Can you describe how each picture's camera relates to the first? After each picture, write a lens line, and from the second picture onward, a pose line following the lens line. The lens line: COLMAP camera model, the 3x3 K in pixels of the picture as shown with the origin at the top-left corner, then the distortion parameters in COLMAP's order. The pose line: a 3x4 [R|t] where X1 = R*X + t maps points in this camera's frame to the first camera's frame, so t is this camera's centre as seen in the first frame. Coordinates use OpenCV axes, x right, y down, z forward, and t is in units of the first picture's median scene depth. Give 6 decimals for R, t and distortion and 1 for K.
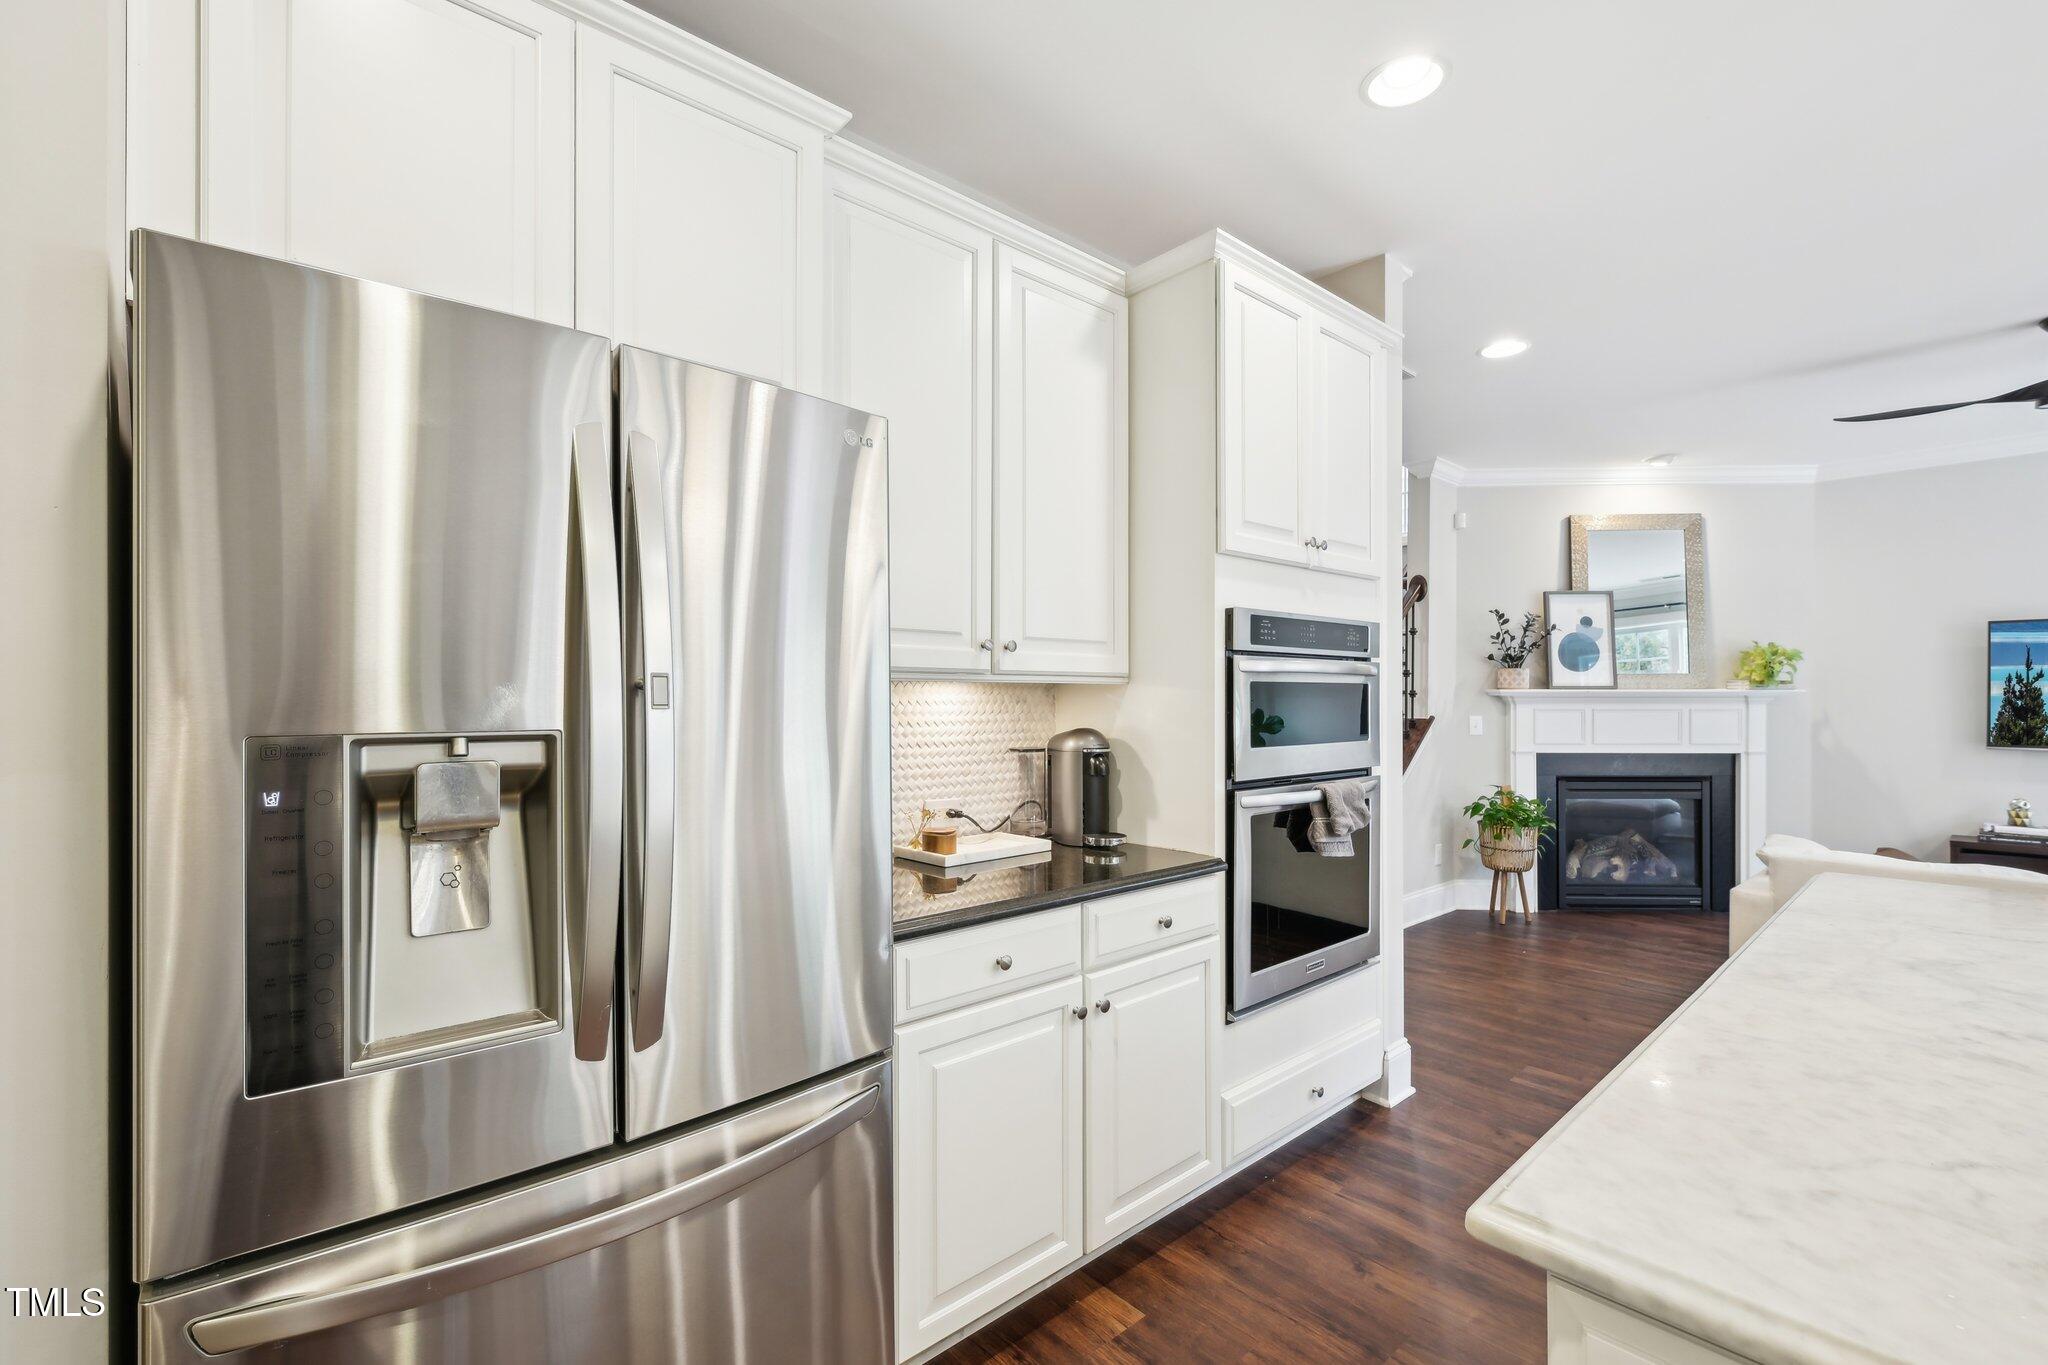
lens RADIAL K [[887.2, 0, 1026.9], [0, 887.2, 700.5], [0, 0, 1]] dist [-0.000042, -0.000060]
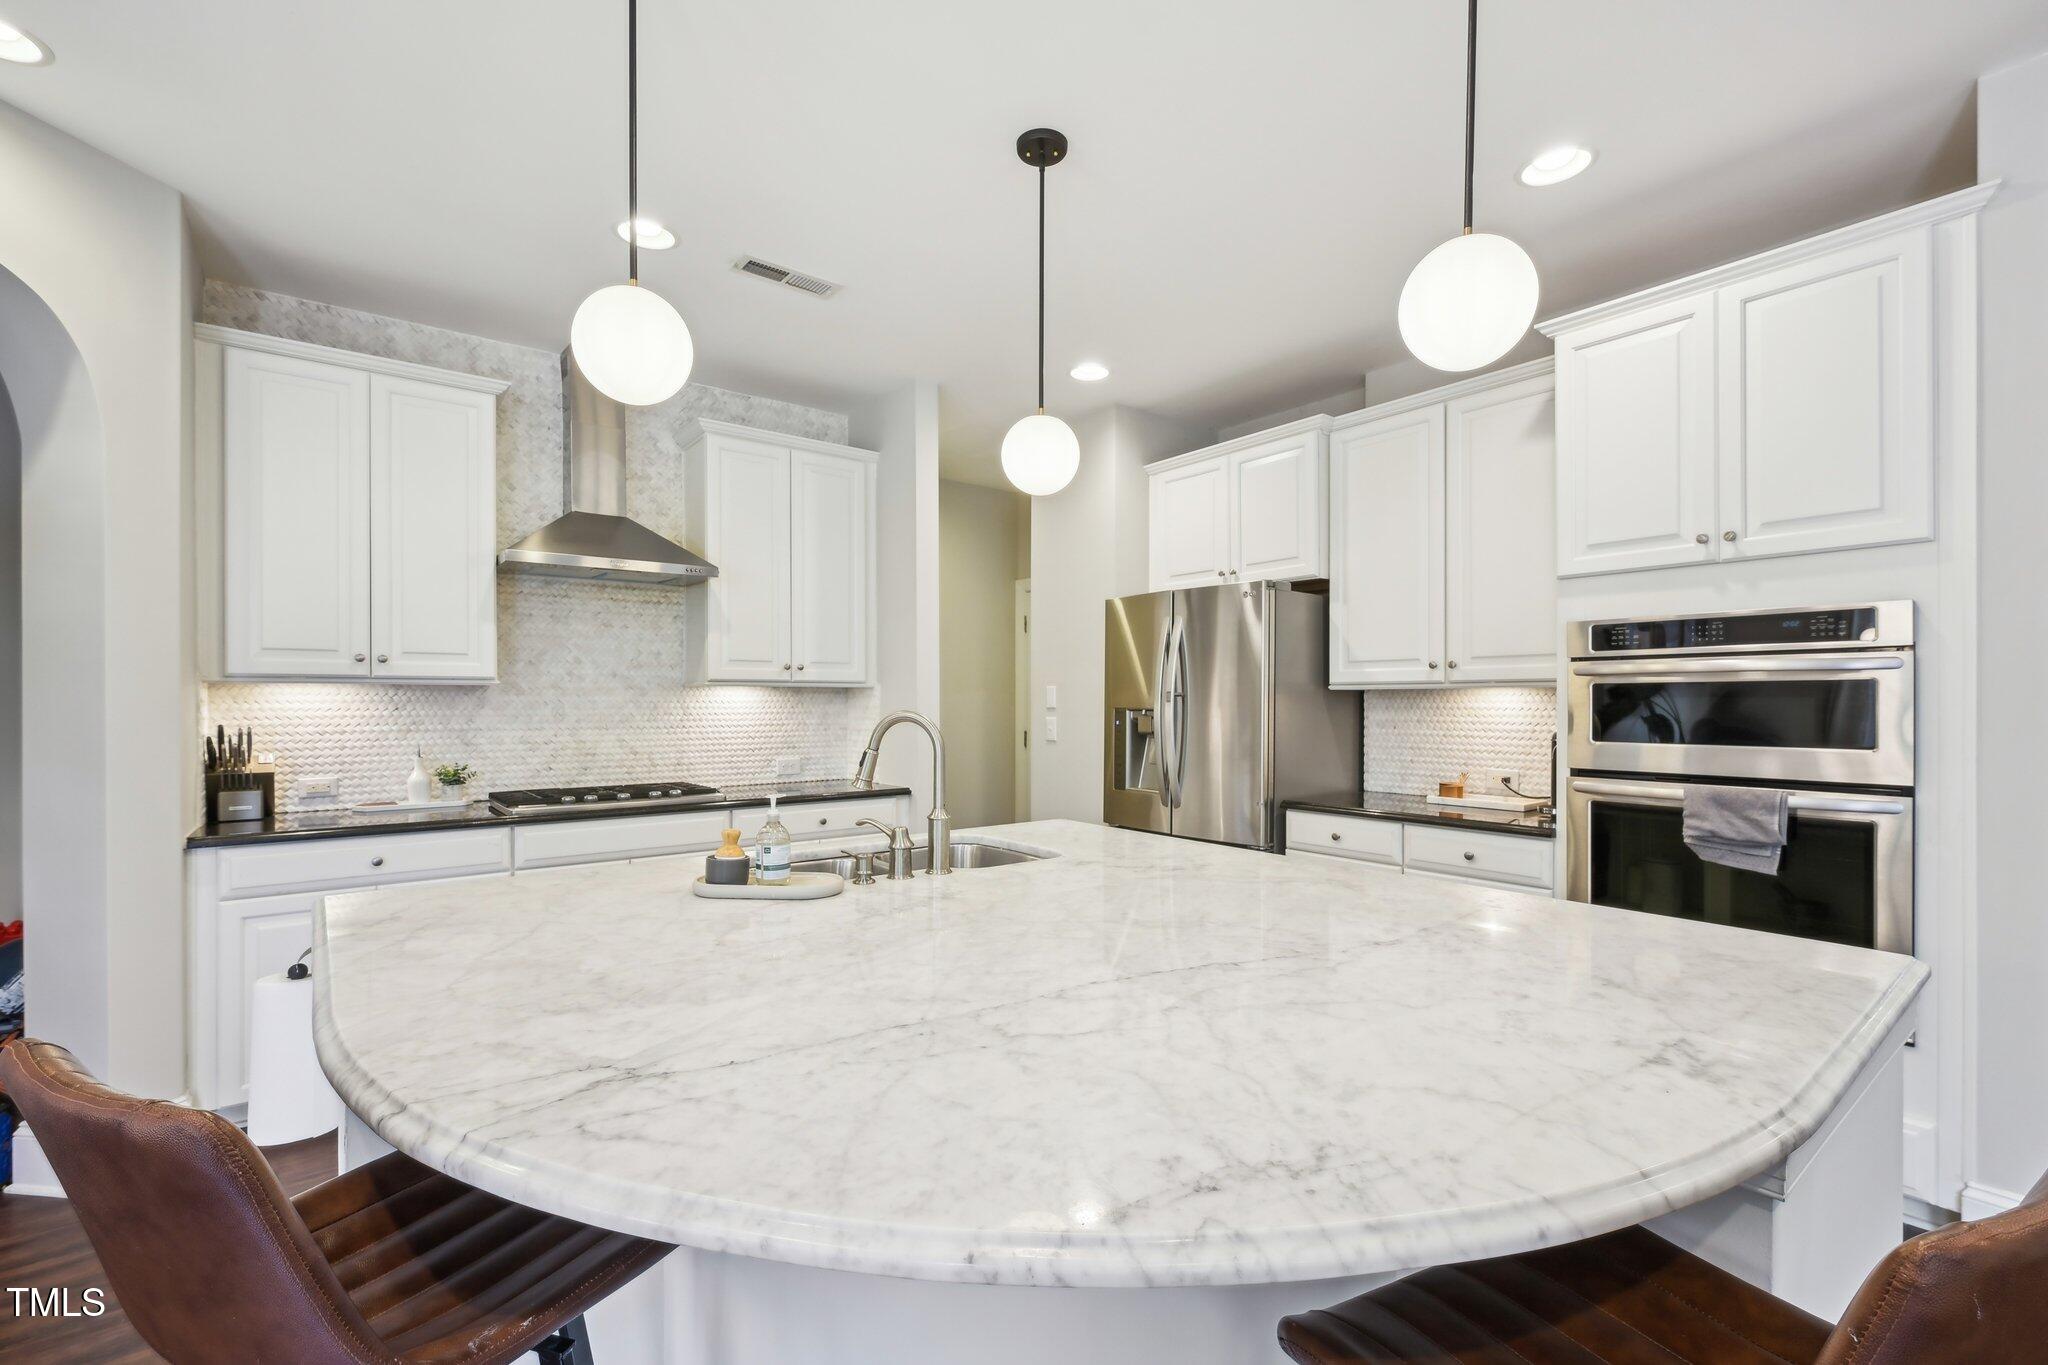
lens RADIAL K [[887.2, 0, 1026.9], [0, 887.2, 700.5], [0, 0, 1]] dist [-0.000042, -0.000060]
pose [[-0.062839, 0.000938, -0.998023, 0.637178], [0.000673, 0.999999, 0.000897, -0.000548], [0.998023, -0.000616, -0.062839, 0.149764]]
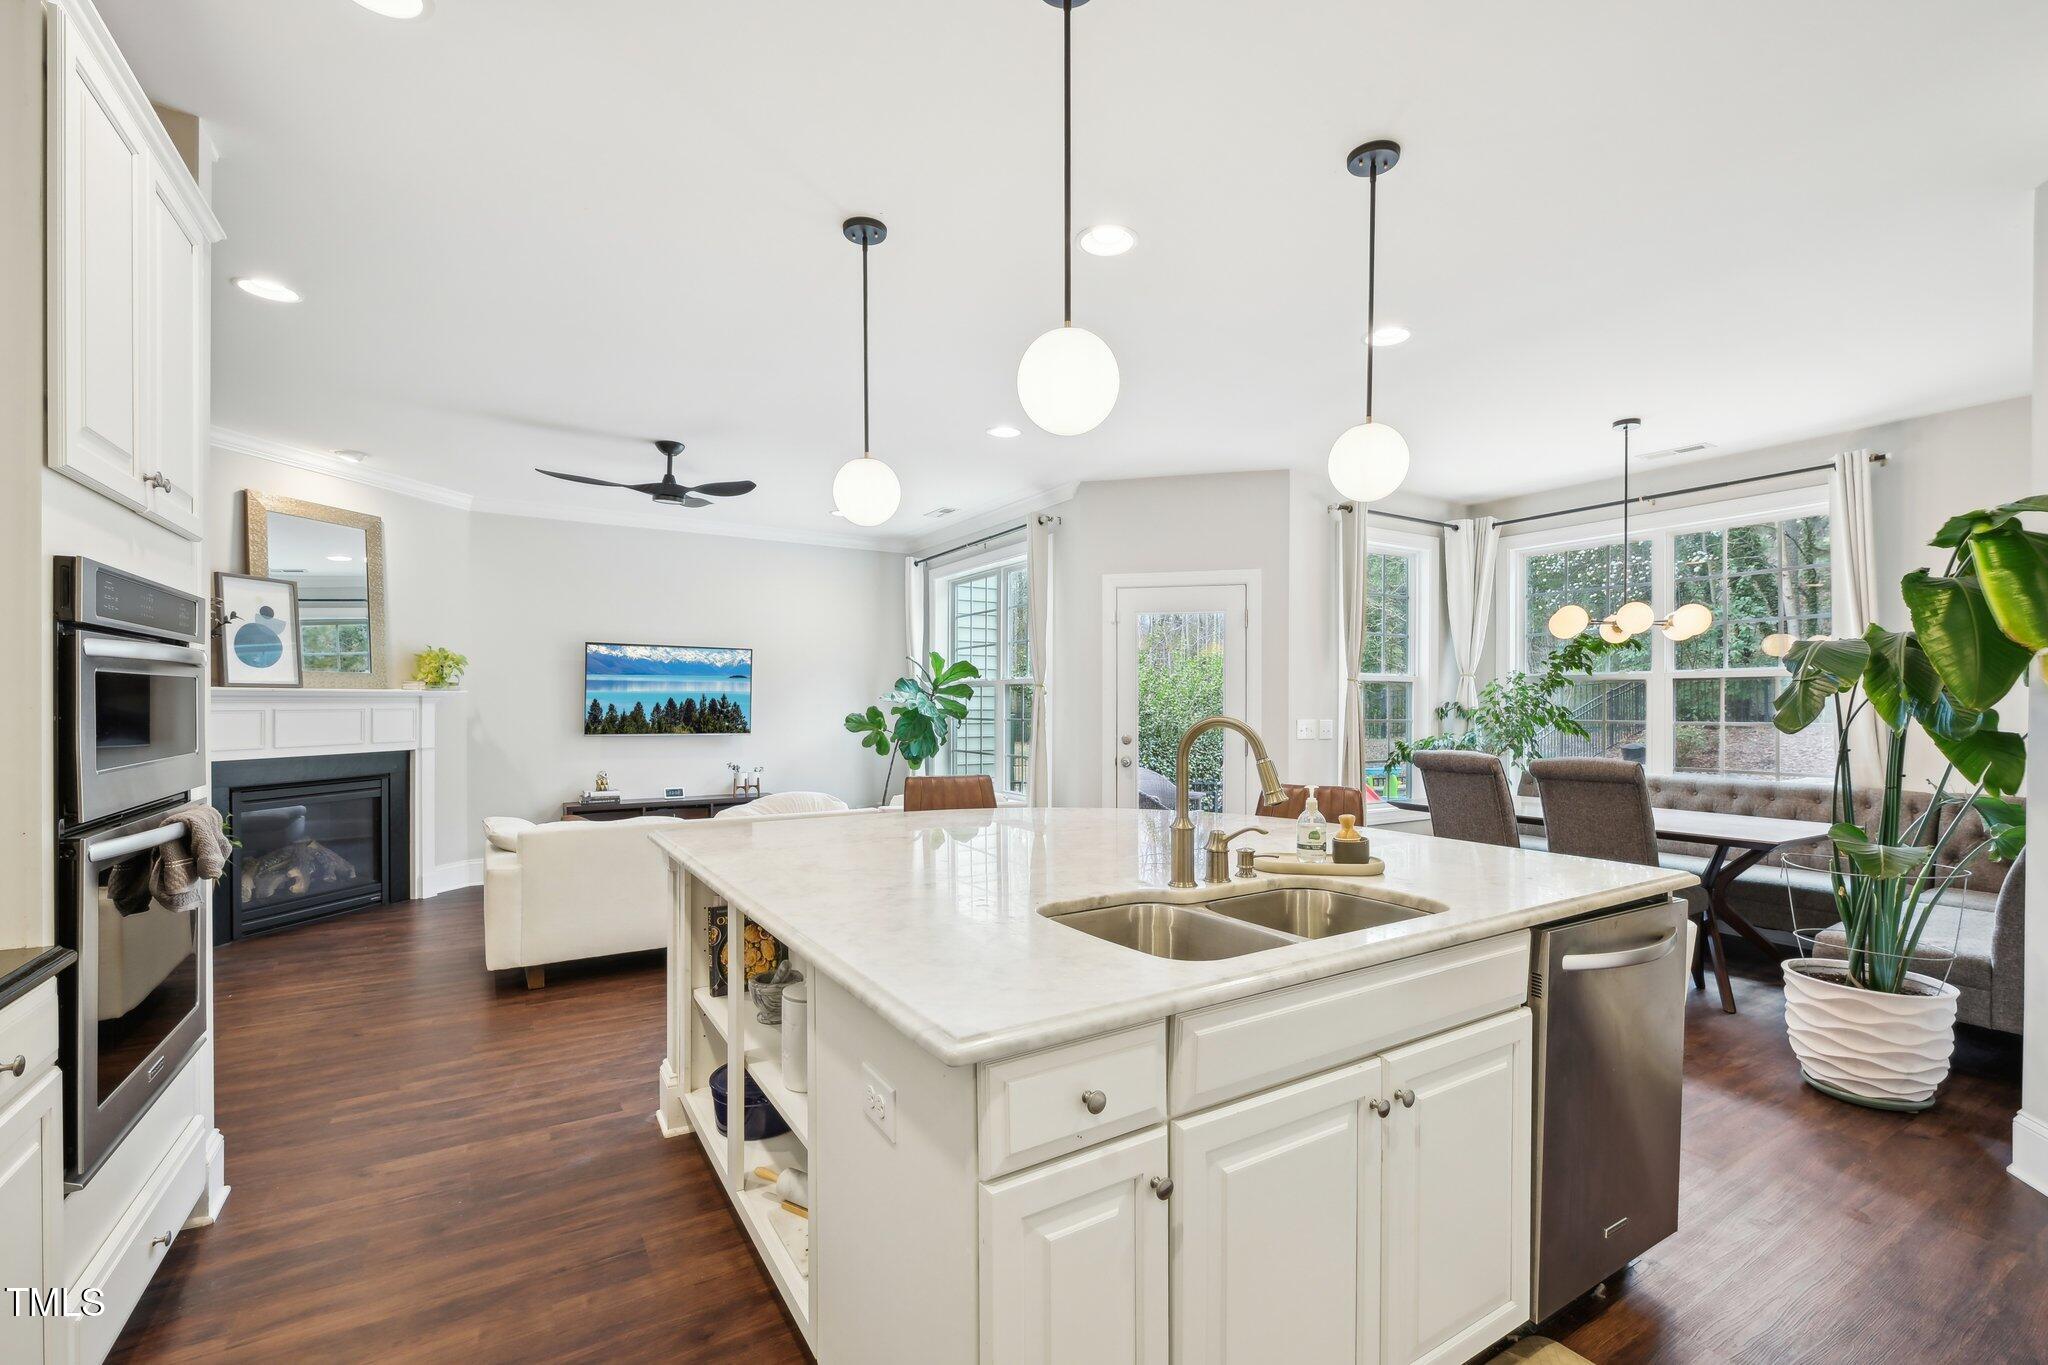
lens RADIAL K [[891.2, 0, 1030.5], [0, 891.2, 700.9], [0, 0, 1]] dist [-0.000290, 0.000191]
pose [[0.179248, 0.001036, 0.983803, -0.123467], [-0.002109, 0.999998, -0.000668, -0.000006], [-0.983802, -0.001955, 0.179250, 0.081810]]
